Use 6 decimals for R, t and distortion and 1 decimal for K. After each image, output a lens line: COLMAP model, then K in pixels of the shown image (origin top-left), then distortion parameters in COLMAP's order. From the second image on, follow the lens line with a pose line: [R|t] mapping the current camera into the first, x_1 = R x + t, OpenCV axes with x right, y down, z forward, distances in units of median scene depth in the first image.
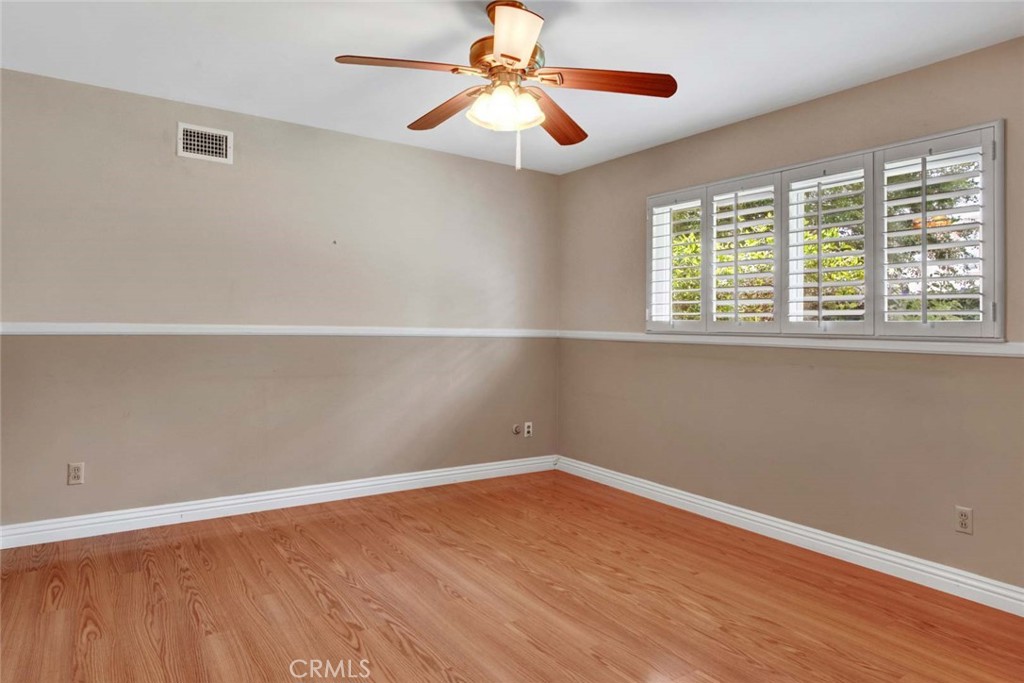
lens RADIAL K [[630.4, 0, 519.6], [0, 630.4, 307.9], [0, 0, 1]] dist [0.000478, 0.000621]
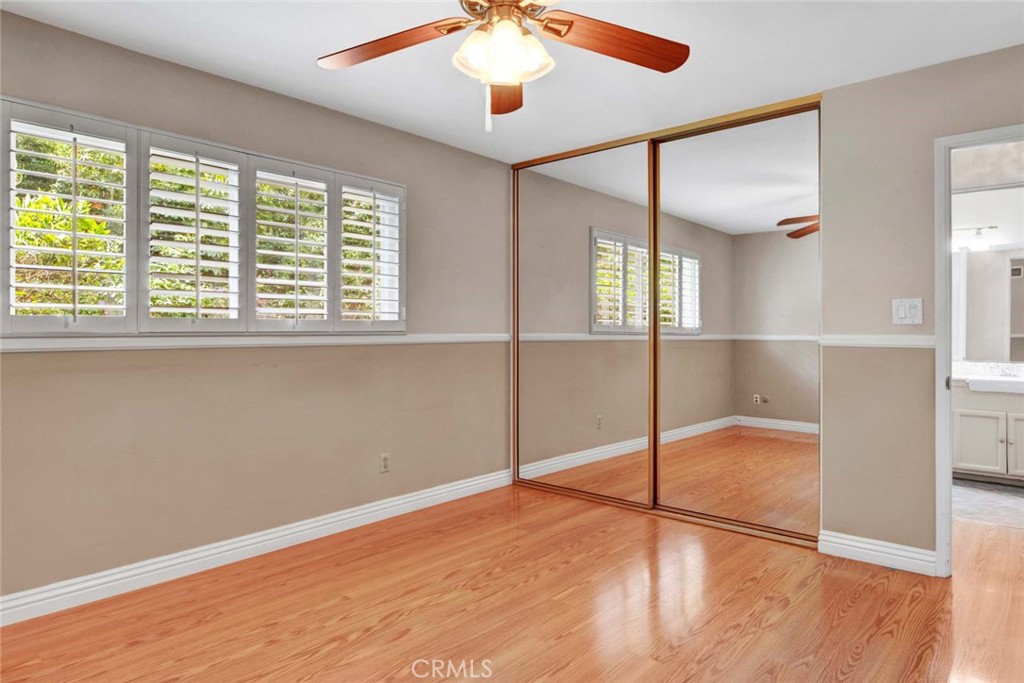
lens RADIAL K [[630.4, 0, 519.6], [0, 630.4, 307.9], [0, 0, 1]] dist [0.000478, 0.000621]
pose [[-0.247151, 0.013126, 0.968888, -0.658943], [-0.034086, 0.999172, -0.022231, 0.014832], [-0.968377, -0.038520, -0.246499, 0.983006]]
